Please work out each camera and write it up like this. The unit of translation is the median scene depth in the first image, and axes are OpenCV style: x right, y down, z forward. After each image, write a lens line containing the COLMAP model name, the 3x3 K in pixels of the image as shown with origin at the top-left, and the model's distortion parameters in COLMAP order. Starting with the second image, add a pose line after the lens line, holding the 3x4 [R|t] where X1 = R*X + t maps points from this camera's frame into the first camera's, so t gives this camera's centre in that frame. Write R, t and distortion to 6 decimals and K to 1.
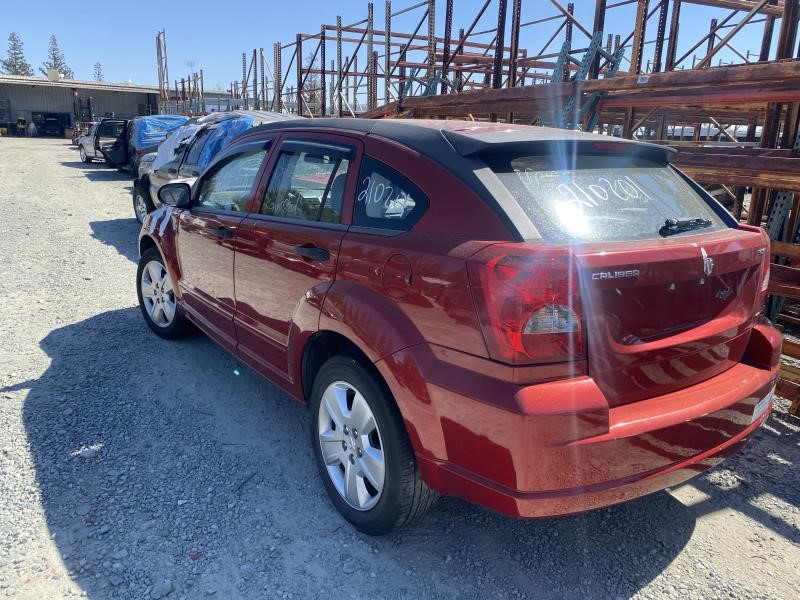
lens RADIAL K [[625.6, 0, 419.5], [0, 625.6, 299.0], [0, 0, 1]] dist [0.017376, -0.005251]
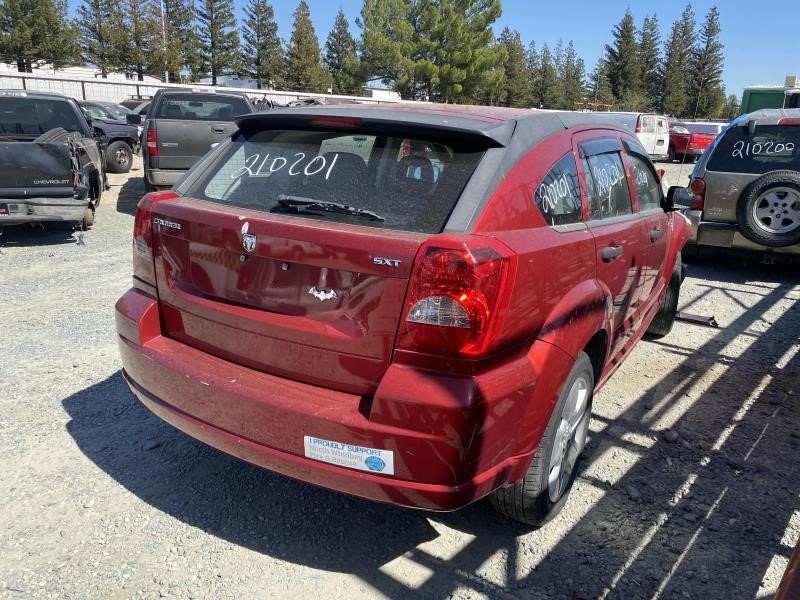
lens RADIAL K [[625.6, 0, 419.5], [0, 625.6, 299.0], [0, 0, 1]] dist [0.017376, -0.005251]
pose [[0.361152, 0.226757, -0.904517, 0.298001], [-0.250203, 0.957980, 0.140260, -0.035108], [0.898314, 0.175657, 0.402711, 0.179319]]
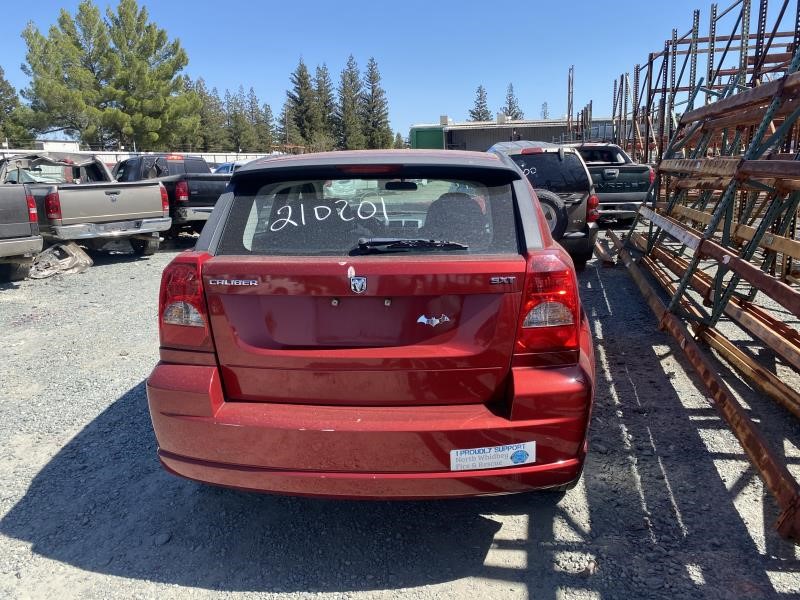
lens RADIAL K [[634.1, 0, 374.7], [0, 634.1, 299.6], [0, 0, 1]] dist [0.014027, -0.001825]
pose [[0.739790, 0.077201, -0.668394, 0.239936], [-0.108395, 0.994095, -0.005154, -0.005618], [0.664049, 0.076263, 0.743789, 0.055231]]
